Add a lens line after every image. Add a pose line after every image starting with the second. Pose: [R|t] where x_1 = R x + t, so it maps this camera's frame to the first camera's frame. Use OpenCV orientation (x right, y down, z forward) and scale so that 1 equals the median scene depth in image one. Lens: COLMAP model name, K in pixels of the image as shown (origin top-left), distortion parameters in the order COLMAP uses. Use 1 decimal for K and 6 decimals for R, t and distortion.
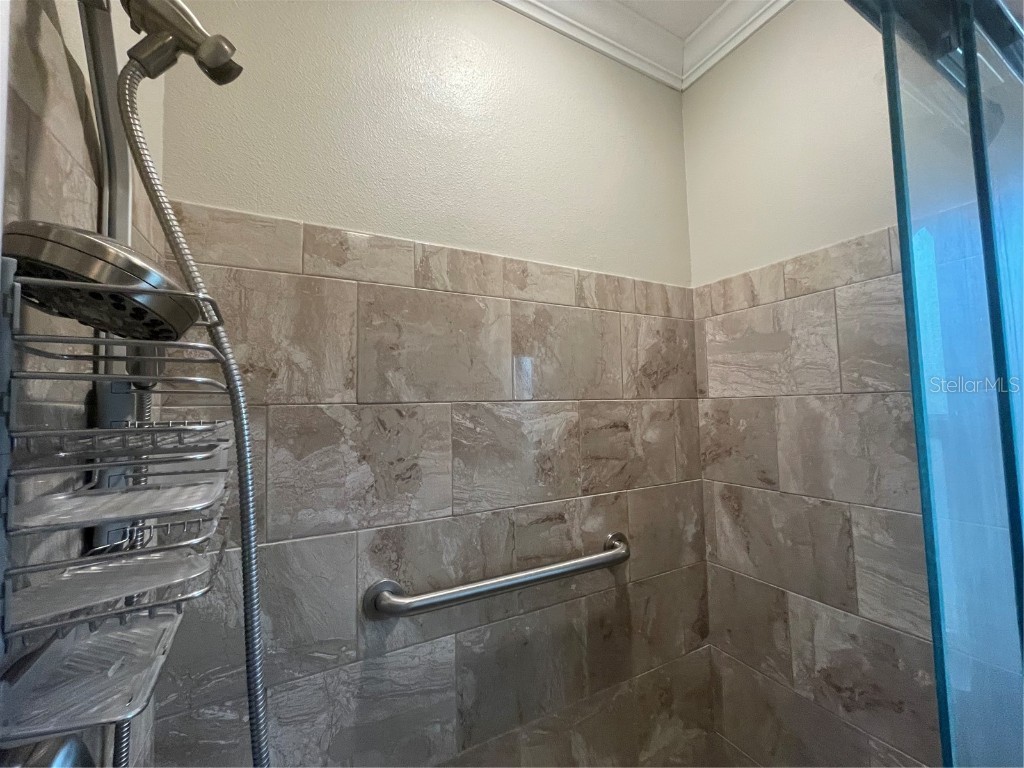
lens RADIAL K [[415.5, 0, 513.3], [0, 415.5, 383.1], [0, 0, 1]] dist [0.000644, 0.000502]
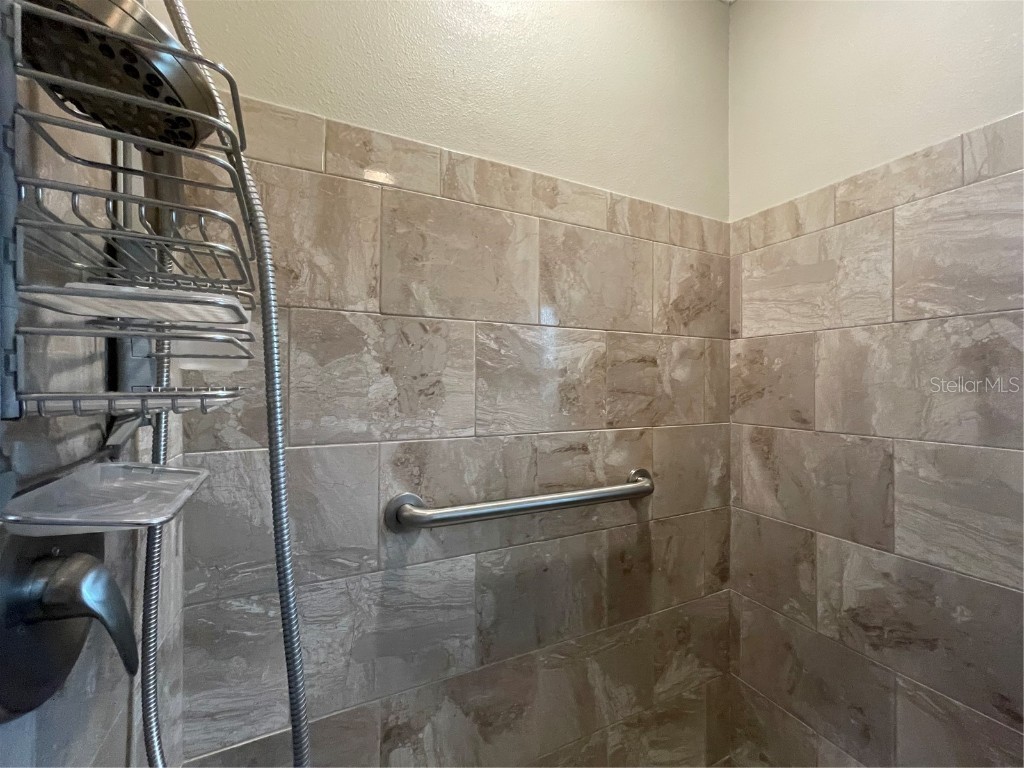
lens RADIAL K [[415.5, 0, 511.2], [0, 415.5, 387.1], [0, 0, 1]] dist [0.000644, 0.000502]
pose [[0.999083, 0.026569, -0.033578, -0.030924], [-0.024632, 0.998079, 0.056850, 0.141255], [0.035024, -0.055971, 0.997818, 0.032518]]
